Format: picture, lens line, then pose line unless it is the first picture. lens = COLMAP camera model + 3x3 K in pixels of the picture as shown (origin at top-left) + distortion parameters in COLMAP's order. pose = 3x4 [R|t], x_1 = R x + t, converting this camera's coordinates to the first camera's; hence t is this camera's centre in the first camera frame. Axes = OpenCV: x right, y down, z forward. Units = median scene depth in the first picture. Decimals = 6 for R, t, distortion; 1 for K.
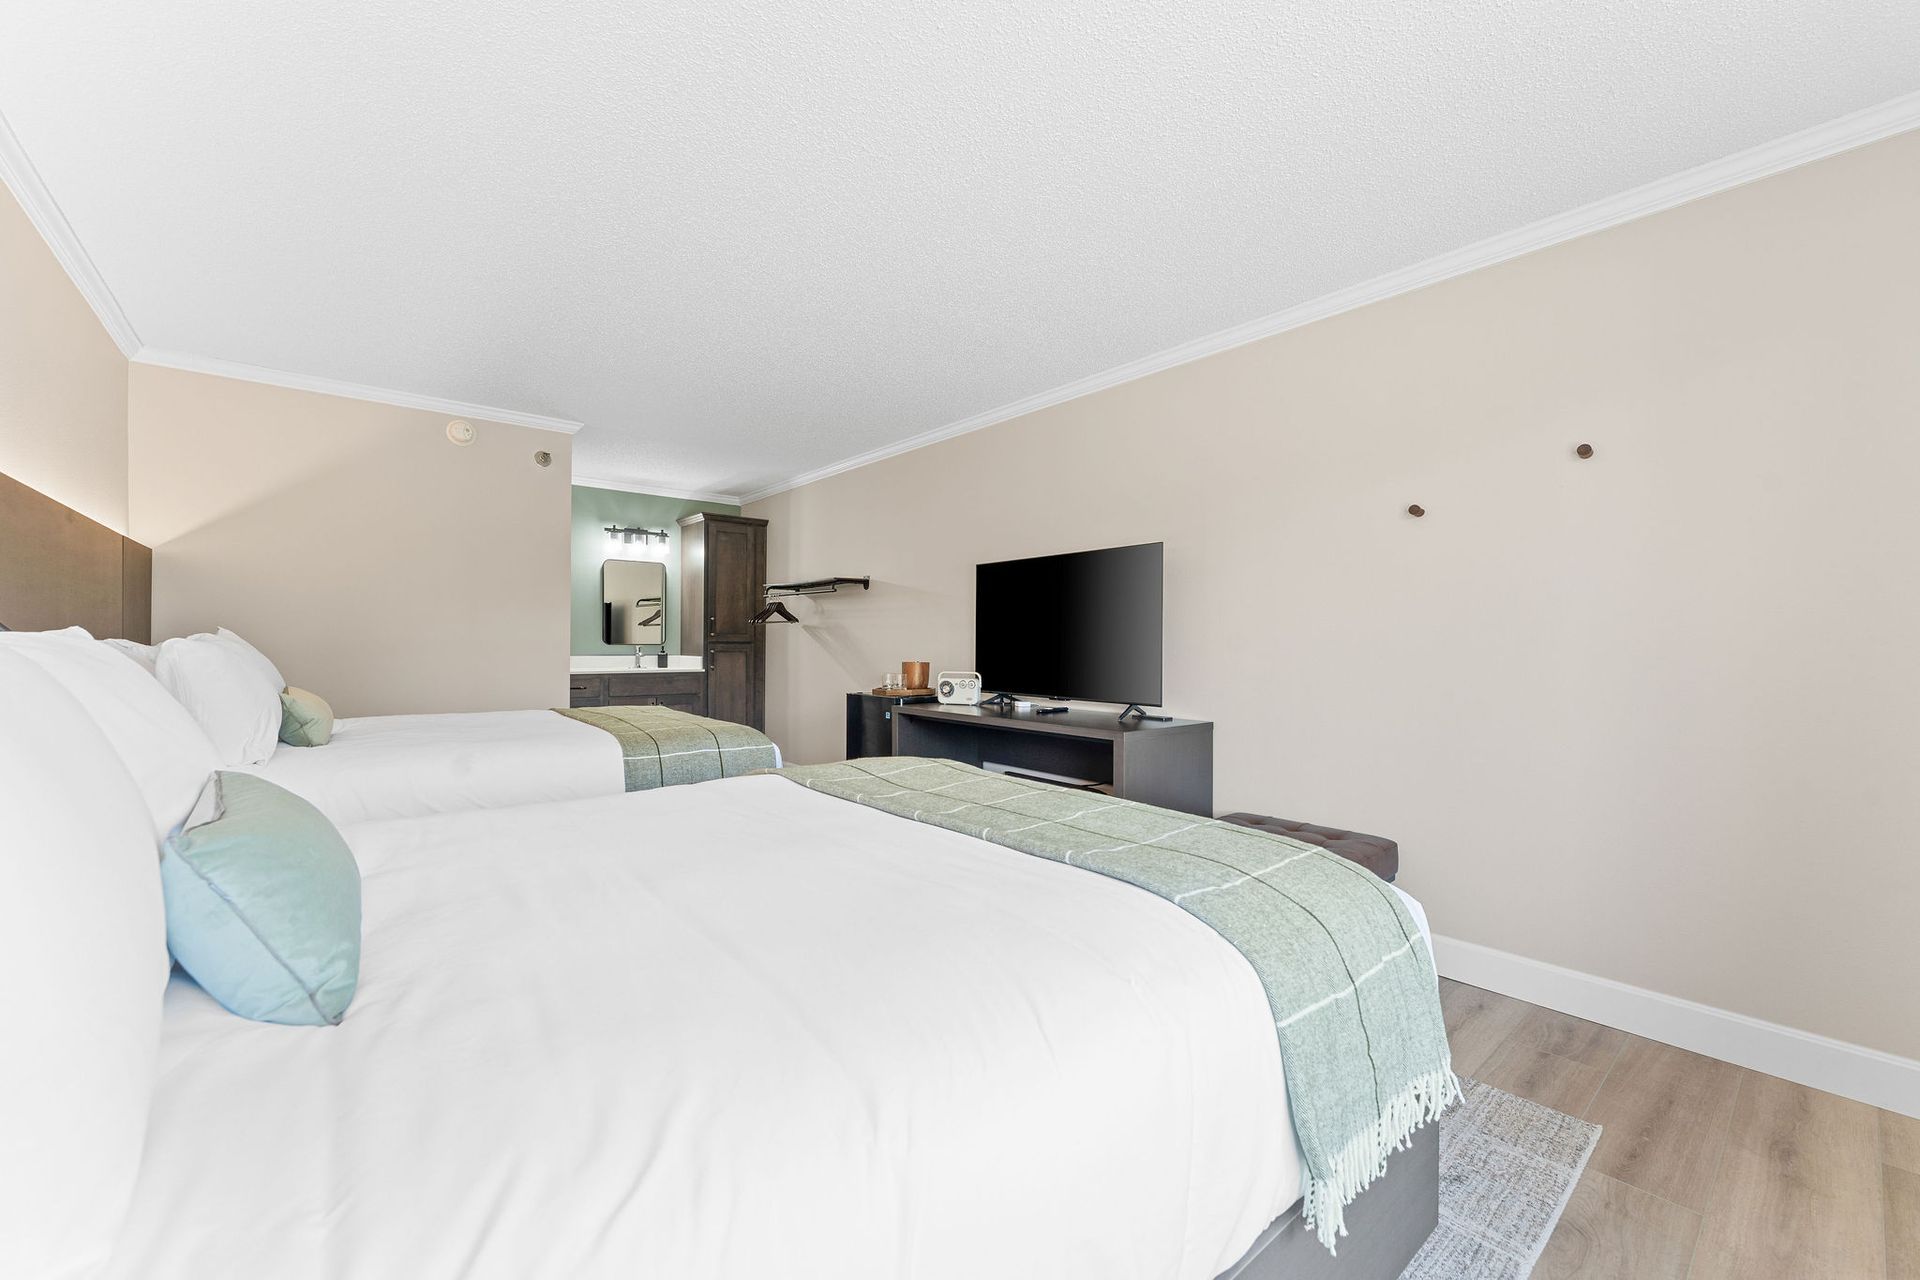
lens RADIAL K [[758.6, 0, 959.0], [0, 758.6, 647.5], [0, 0, 1]] dist [-0.001174, -0.000122]
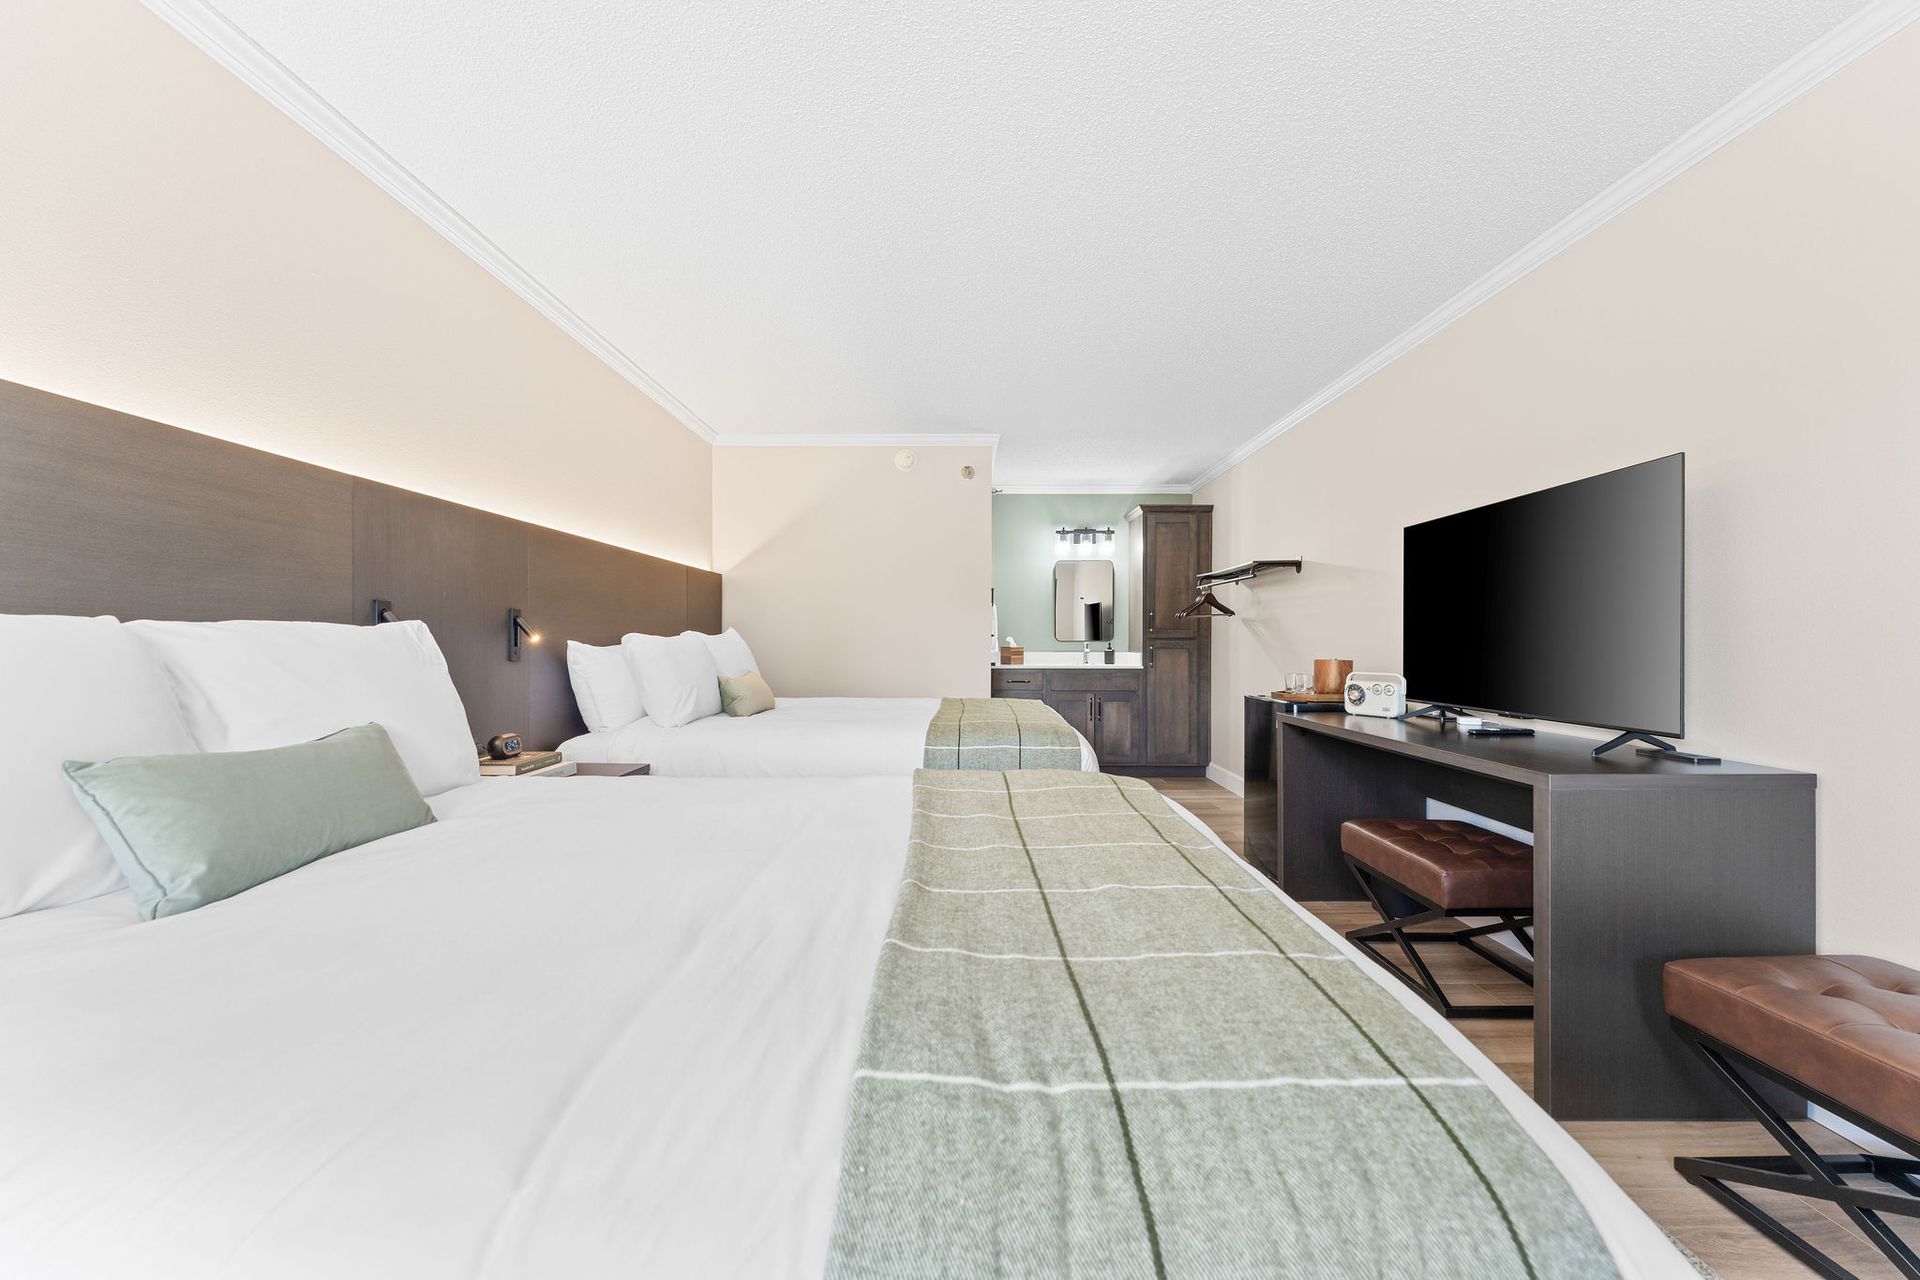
lens RADIAL K [[758.6, 0, 959.0], [0, 758.6, 647.5], [0, 0, 1]] dist [-0.001174, -0.000122]
pose [[0.761614, -0.000038, -0.648031, 0.136617], [0.000155, 1.000000, 0.000124, 0.005506], [0.648031, -0.000196, 0.761614, 0.125926]]
